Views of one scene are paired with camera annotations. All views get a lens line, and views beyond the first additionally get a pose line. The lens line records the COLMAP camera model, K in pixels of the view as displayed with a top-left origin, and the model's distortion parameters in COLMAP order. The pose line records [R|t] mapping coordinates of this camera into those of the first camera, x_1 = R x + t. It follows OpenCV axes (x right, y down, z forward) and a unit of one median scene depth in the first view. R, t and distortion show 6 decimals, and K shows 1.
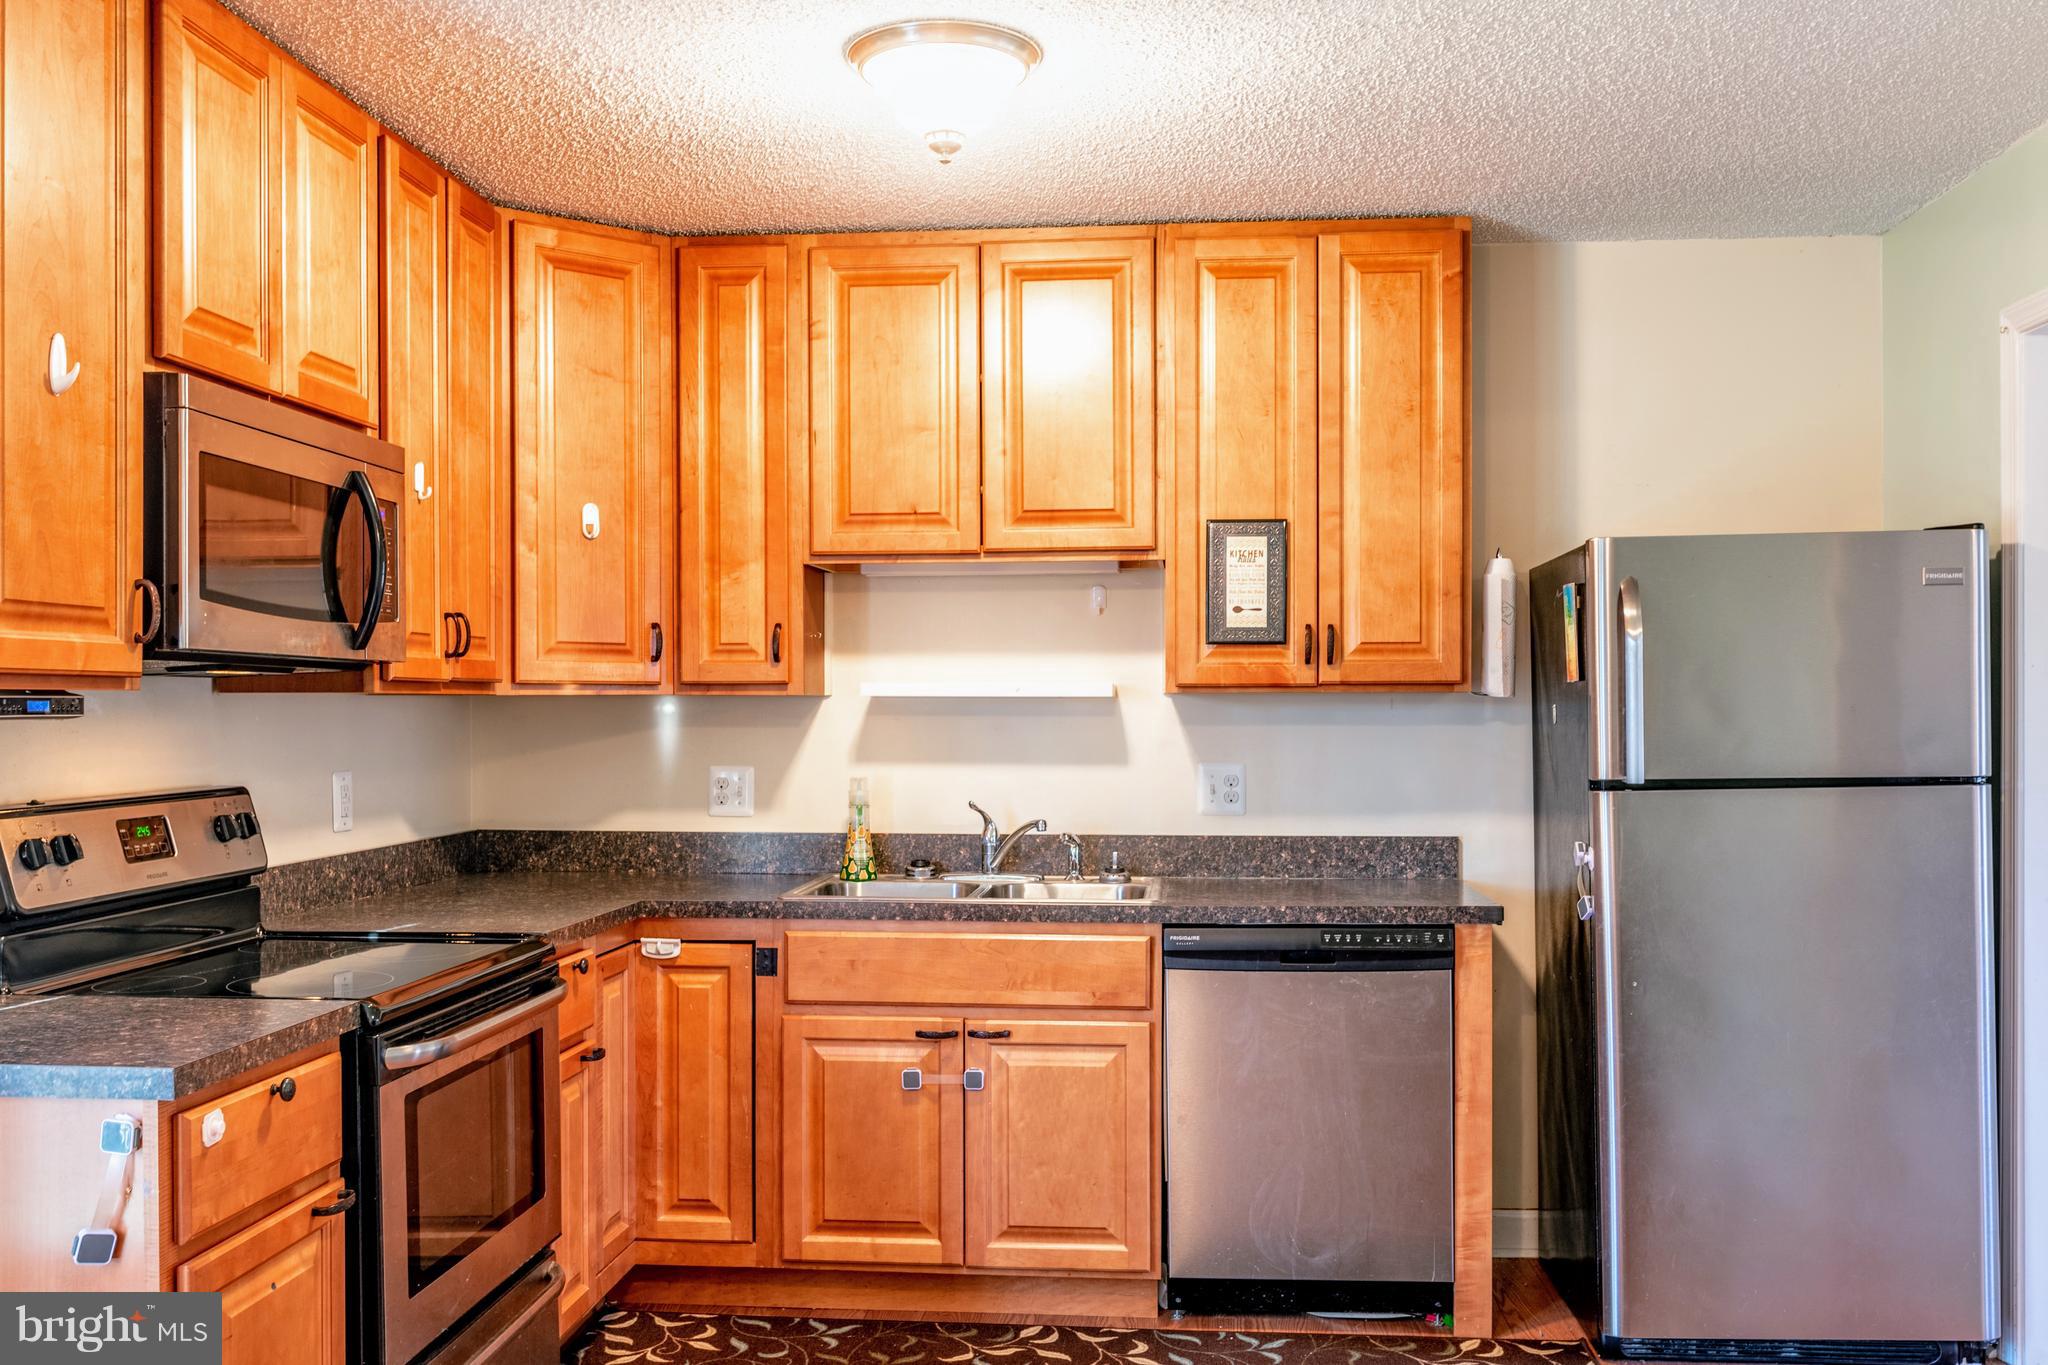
lens RADIAL K [[1841.6, 0, 1018.4], [0, 1841.6, 720.9], [0, 0, 1]] dist [0.004444, 0.006847]
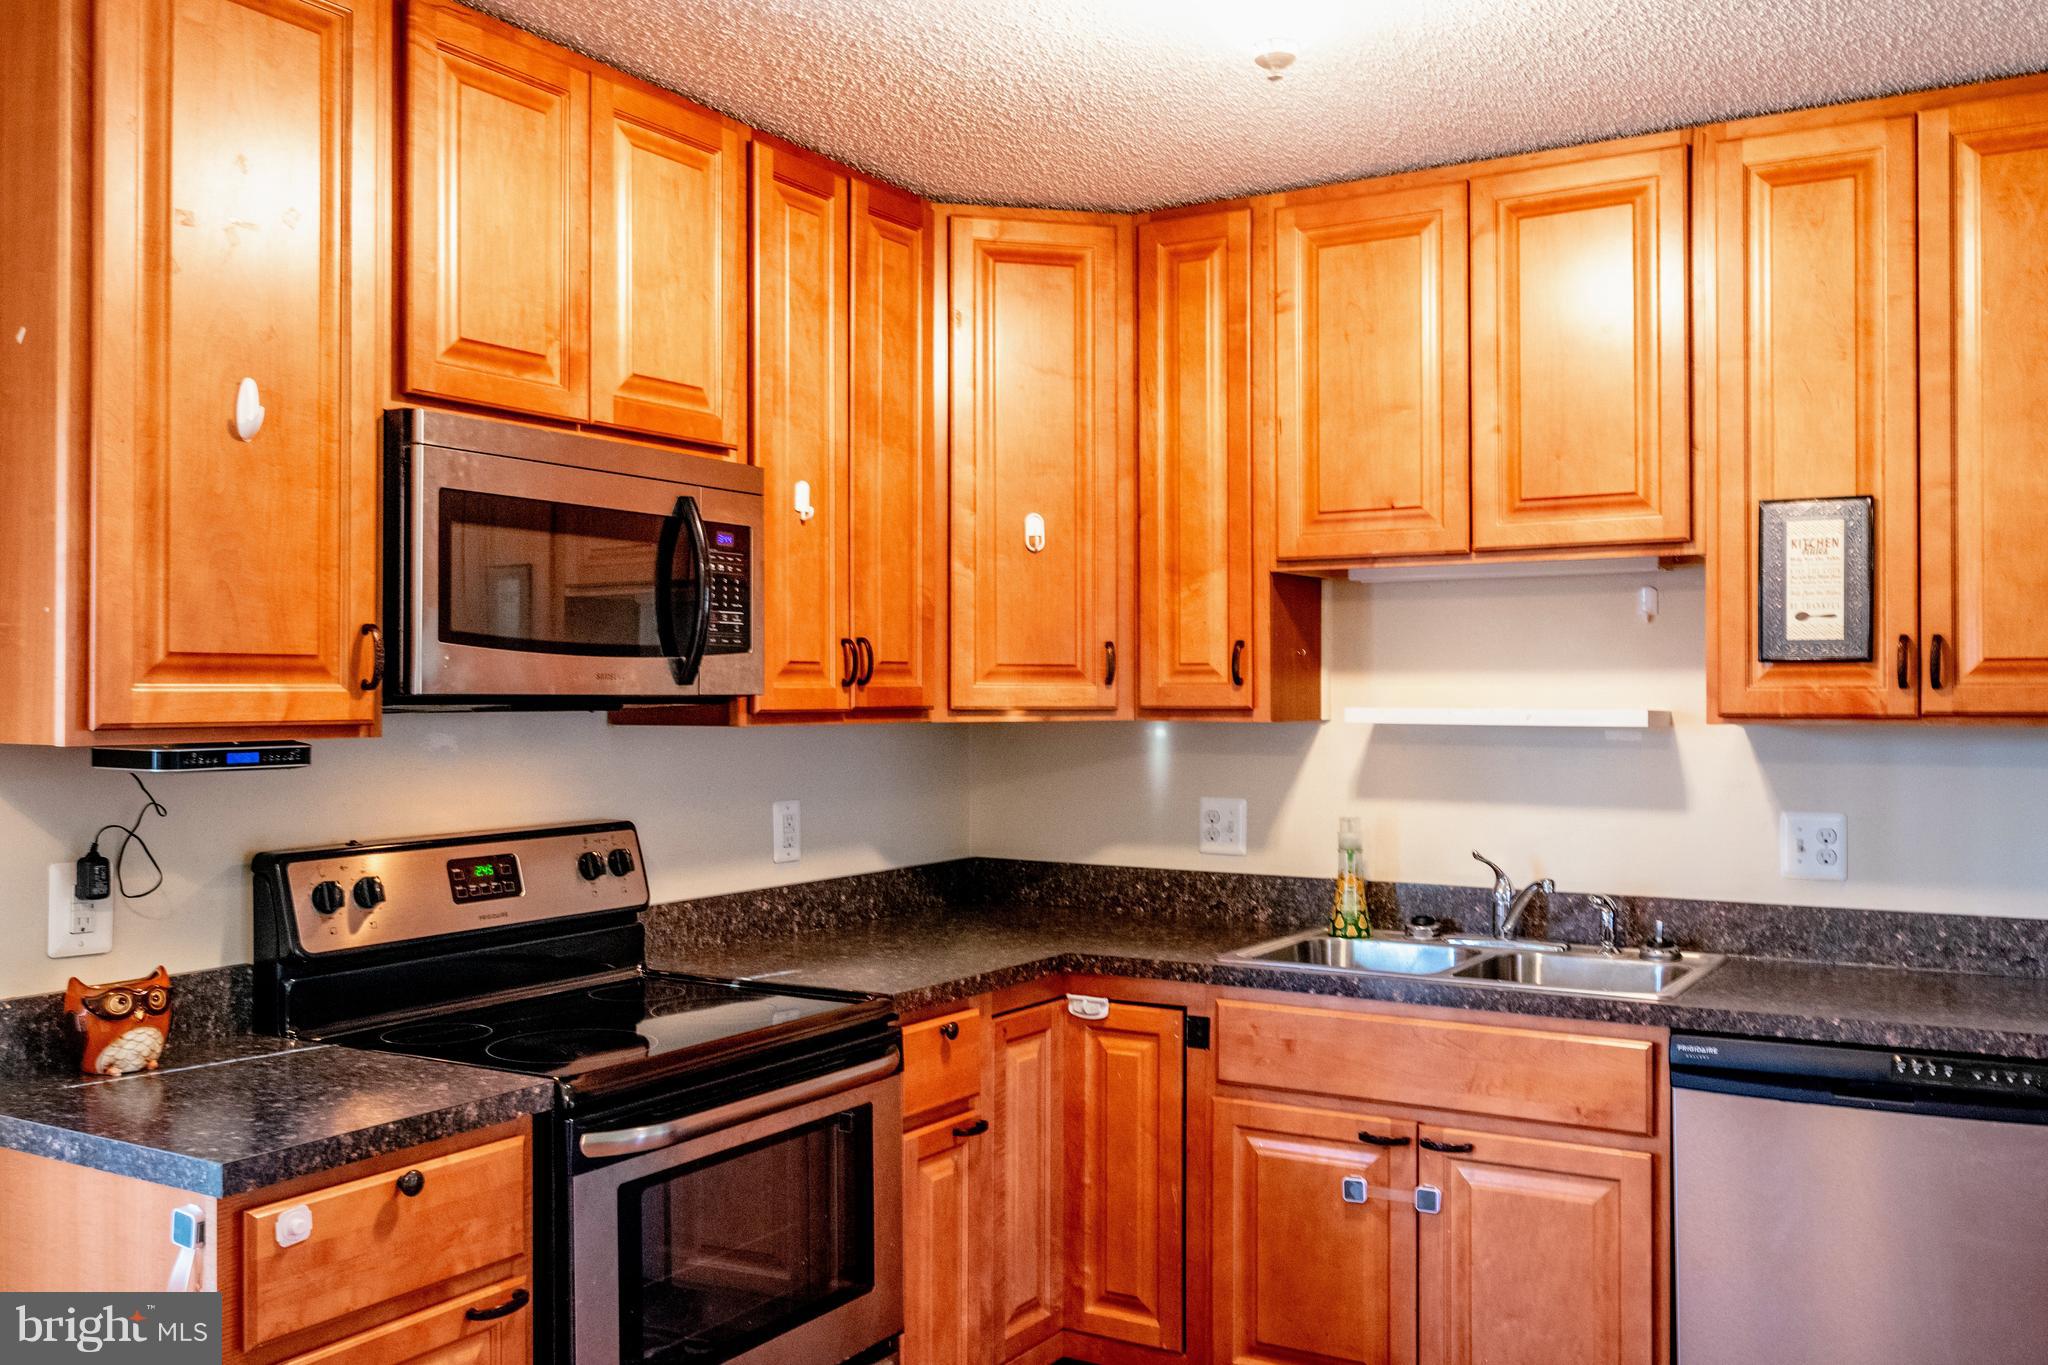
lens RADIAL K [[1810.9, 0, 1024.0], [0, 1810.9, 682.5], [0, 0, 1]] dist [0.001917, 0.000695]
pose [[0.900213, -0.001443, -0.435448, 0.159899], [-0.004316, 0.999916, -0.012236, -0.023165], [0.435429, 0.012895, 0.900131, 0.190559]]
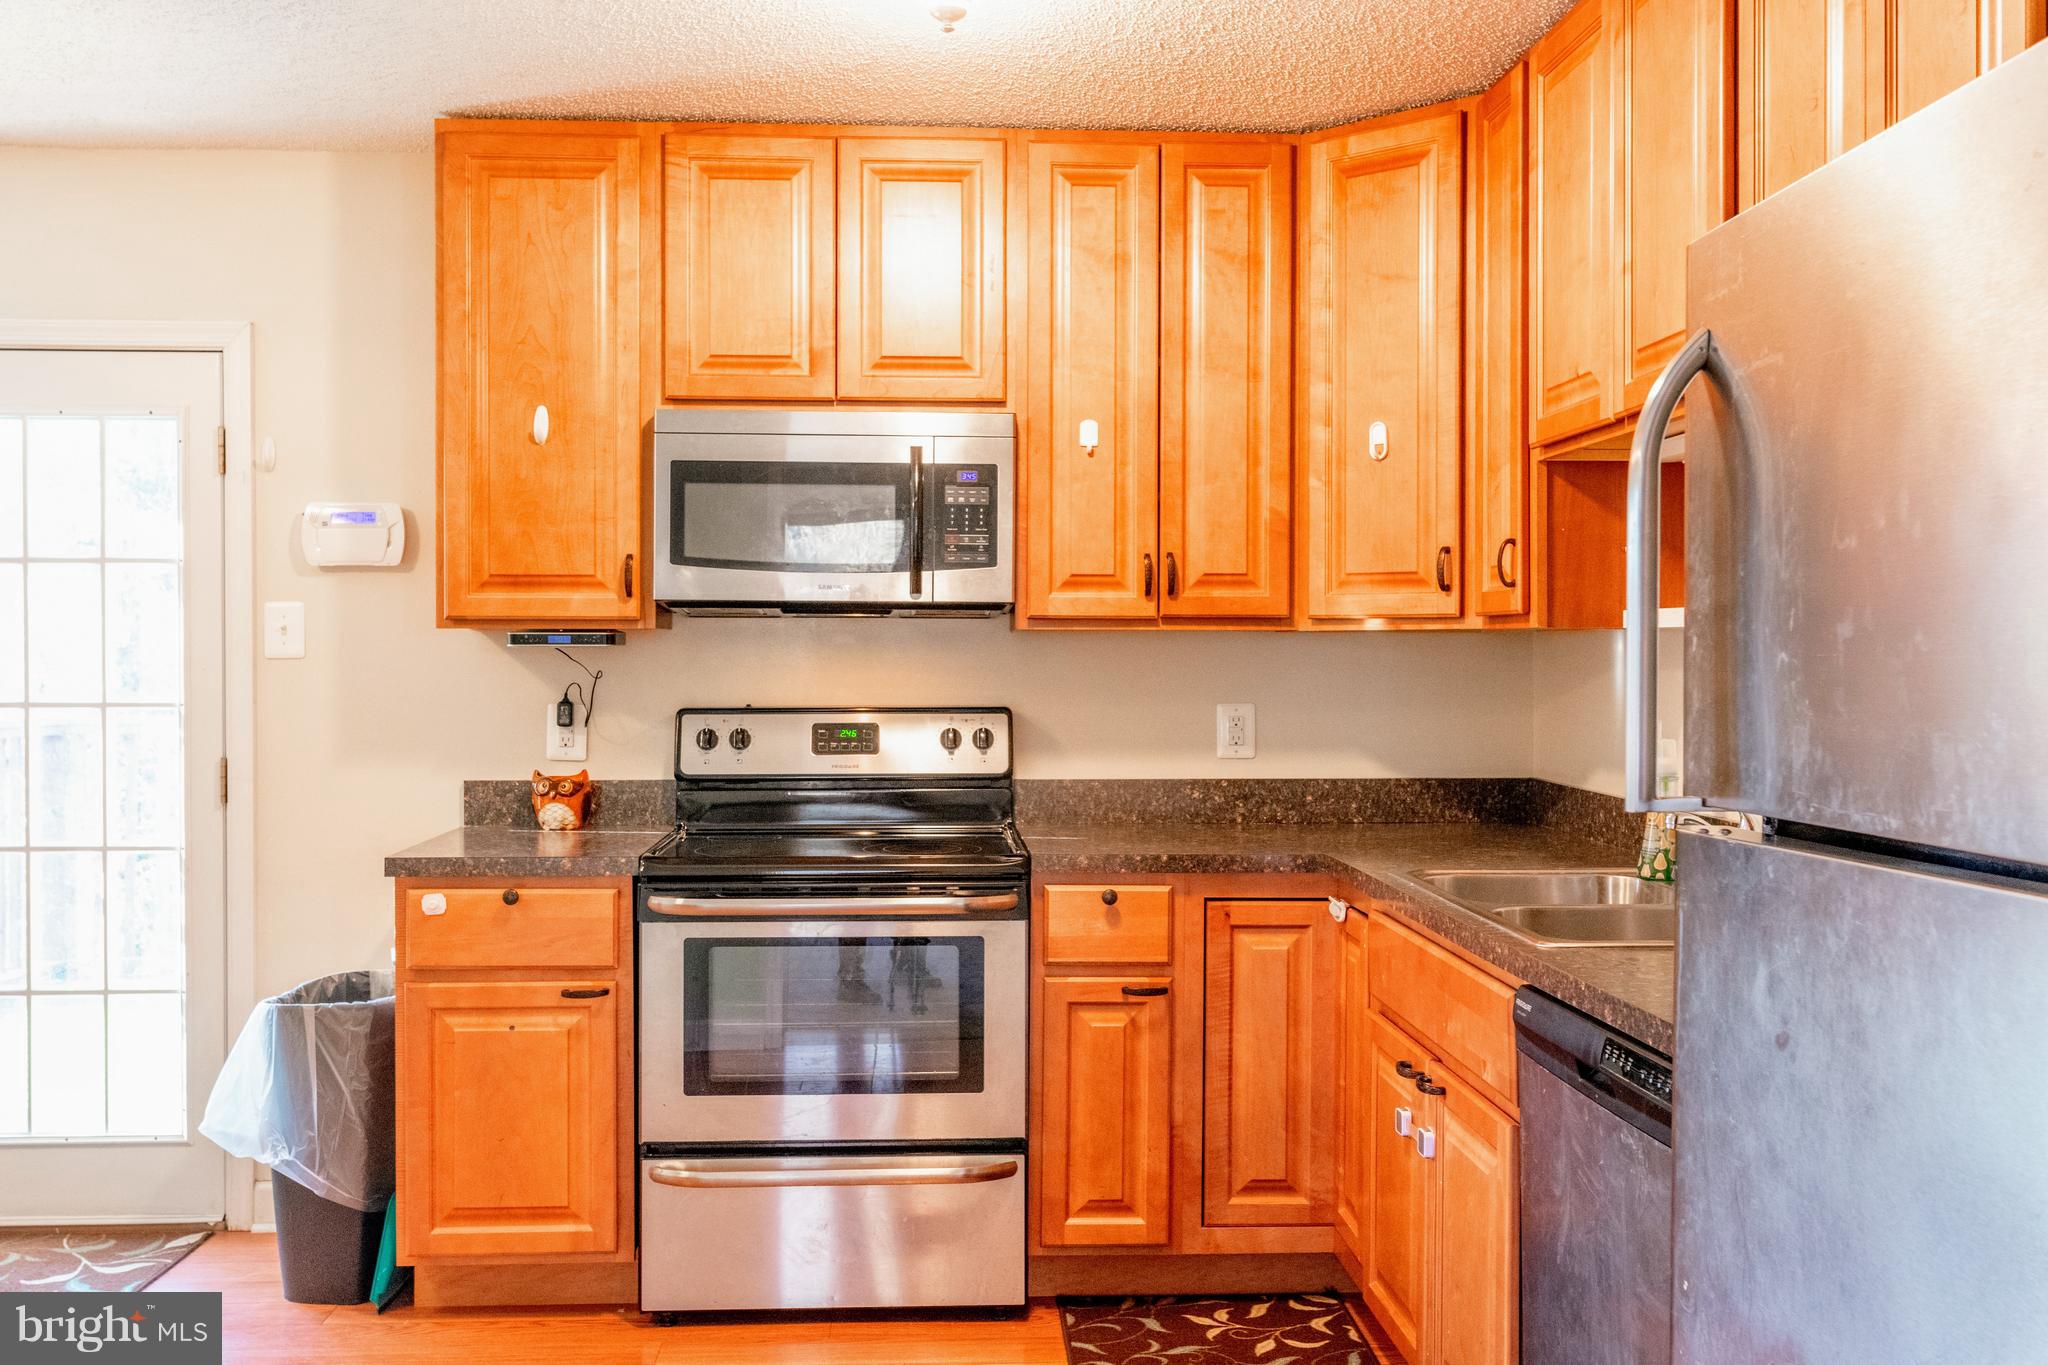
lens RADIAL K [[1861.2, 0, 1015.6], [0, 1861.2, 669.7], [0, 0, 1]] dist [0.009057, 0.000851]
pose [[0.140033, 0.012472, -0.990068, 0.679750], [-0.011831, 0.999870, 0.010923, -0.002412], [0.990076, 0.010184, 0.140162, 0.709314]]
